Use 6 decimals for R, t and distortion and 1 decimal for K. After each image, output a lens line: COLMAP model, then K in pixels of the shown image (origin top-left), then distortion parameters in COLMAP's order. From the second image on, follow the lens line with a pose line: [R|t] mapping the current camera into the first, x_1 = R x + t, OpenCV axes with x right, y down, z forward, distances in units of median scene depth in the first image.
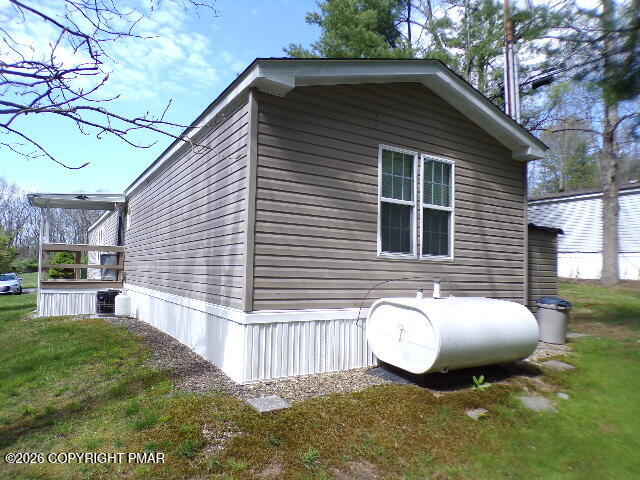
lens RADIAL K [[428.7, 0, 318.8], [0, 428.7, 237.6], [0, 0, 1]] dist [0.031573, -0.006690]
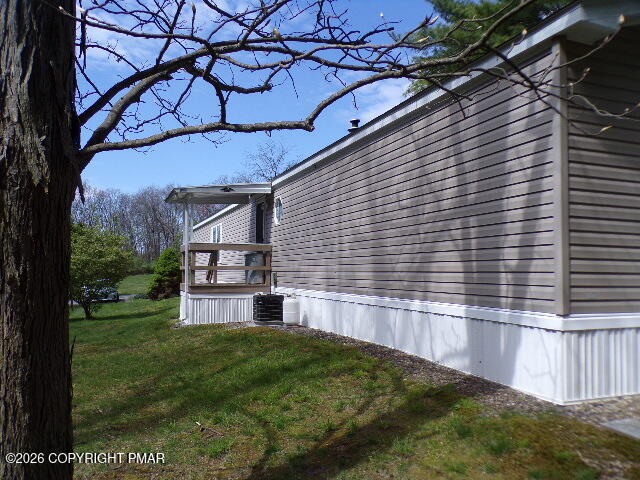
lens RADIAL K [[519.0, 0, 321.0], [0, 519.0, 242.5], [0, 0, 1]] dist [0.004259, -0.015815]
pose [[0.986824, -0.026773, -0.159566, -0.403803], [0.029923, 0.999401, 0.017375, 0.004364], [0.159005, -0.021920, 0.987034, -0.025782]]
